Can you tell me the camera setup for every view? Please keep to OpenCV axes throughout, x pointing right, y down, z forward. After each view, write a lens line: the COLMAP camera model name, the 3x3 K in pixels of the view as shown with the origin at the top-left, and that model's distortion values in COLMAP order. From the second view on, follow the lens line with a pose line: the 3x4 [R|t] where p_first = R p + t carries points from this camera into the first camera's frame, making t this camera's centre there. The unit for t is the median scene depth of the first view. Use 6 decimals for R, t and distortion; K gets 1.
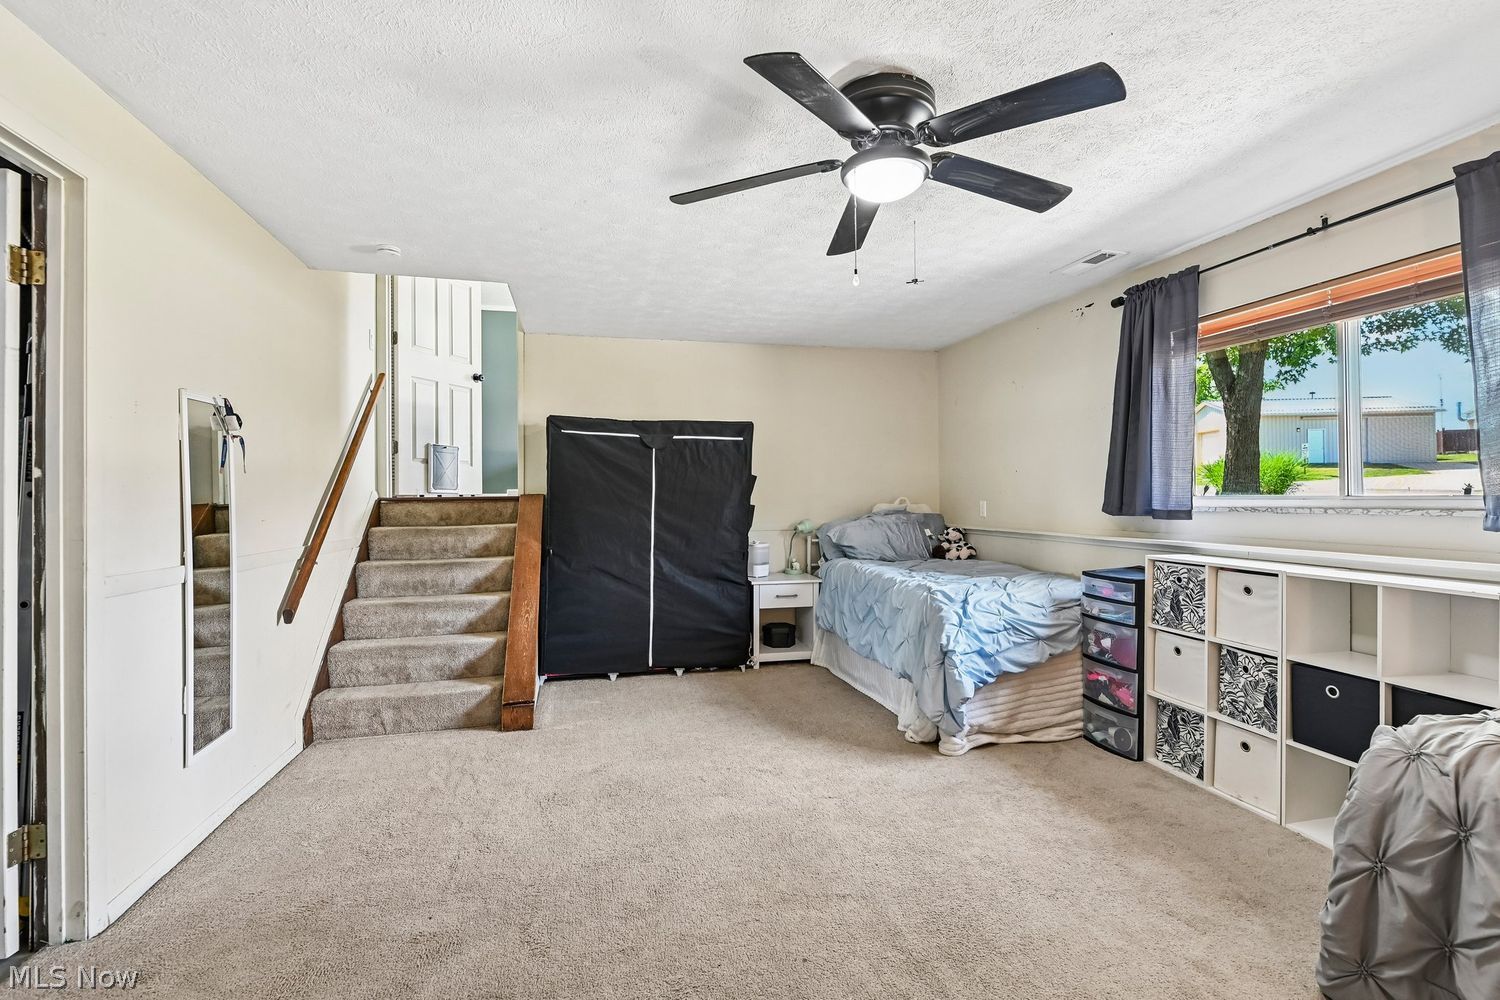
lens RADIAL K [[681.8, 0, 739.9], [0, 681.8, 498.6], [0, 0, 1]] dist [0.001041, -0.001818]
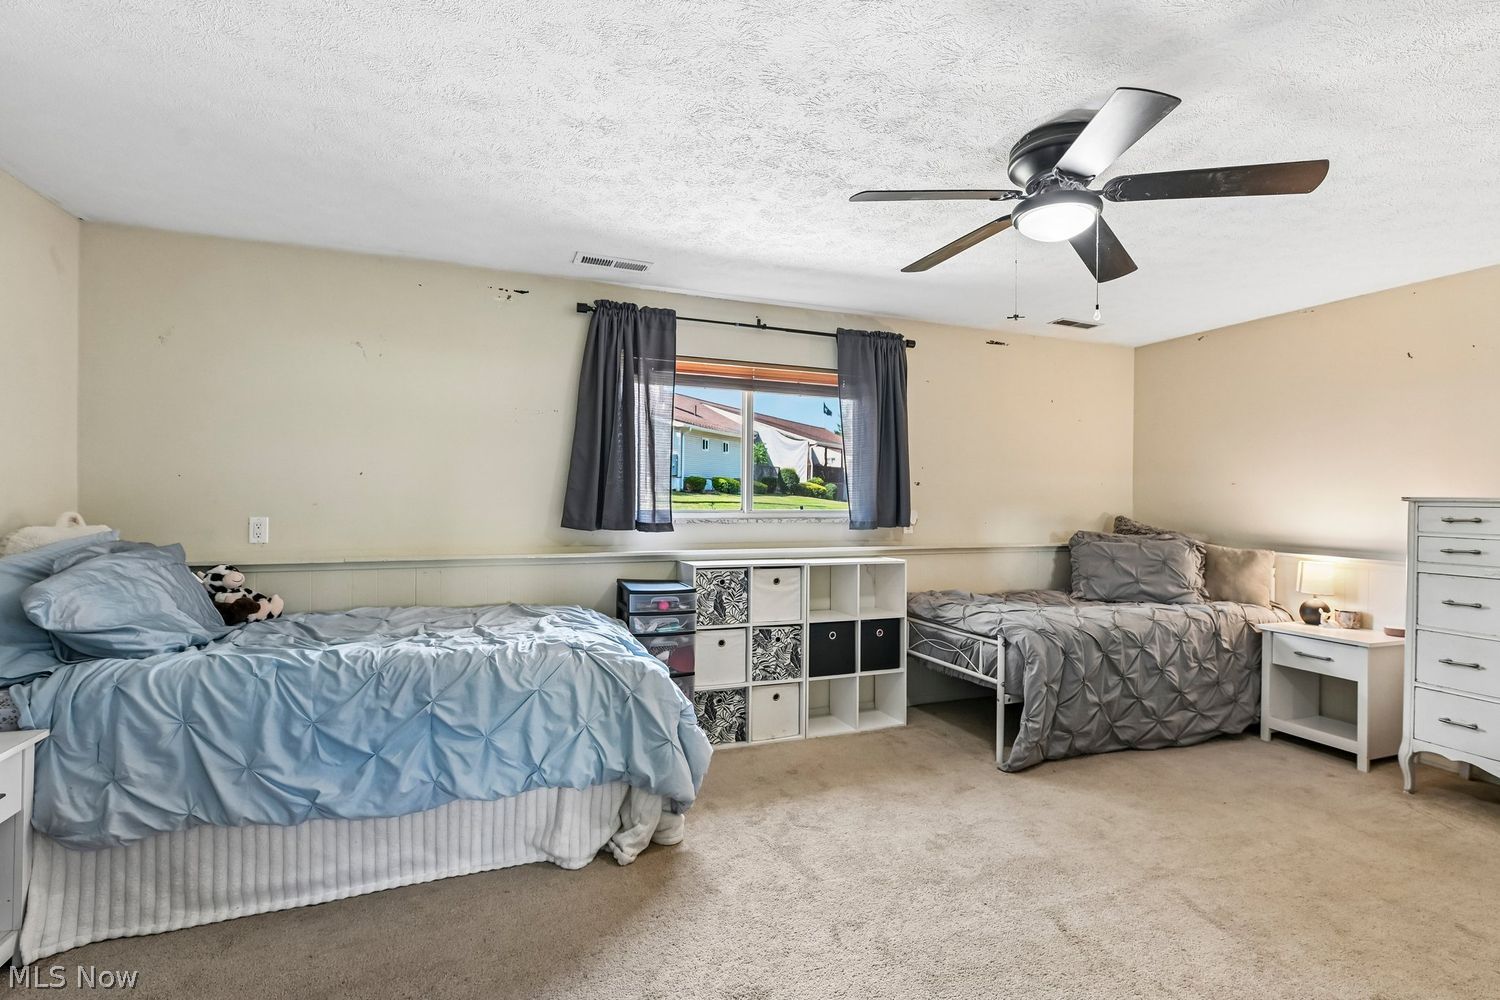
lens RADIAL K [[681.8, 0, 760.7], [0, 681.8, 502.9], [0, 0, 1]] dist [0.001041, -0.001818]
pose [[-0.133078, -0.001514, 0.991104, -0.545028], [-0.002873, 0.999995, 0.001142, -0.020224], [-0.991101, -0.002695, -0.133082, 1.116866]]
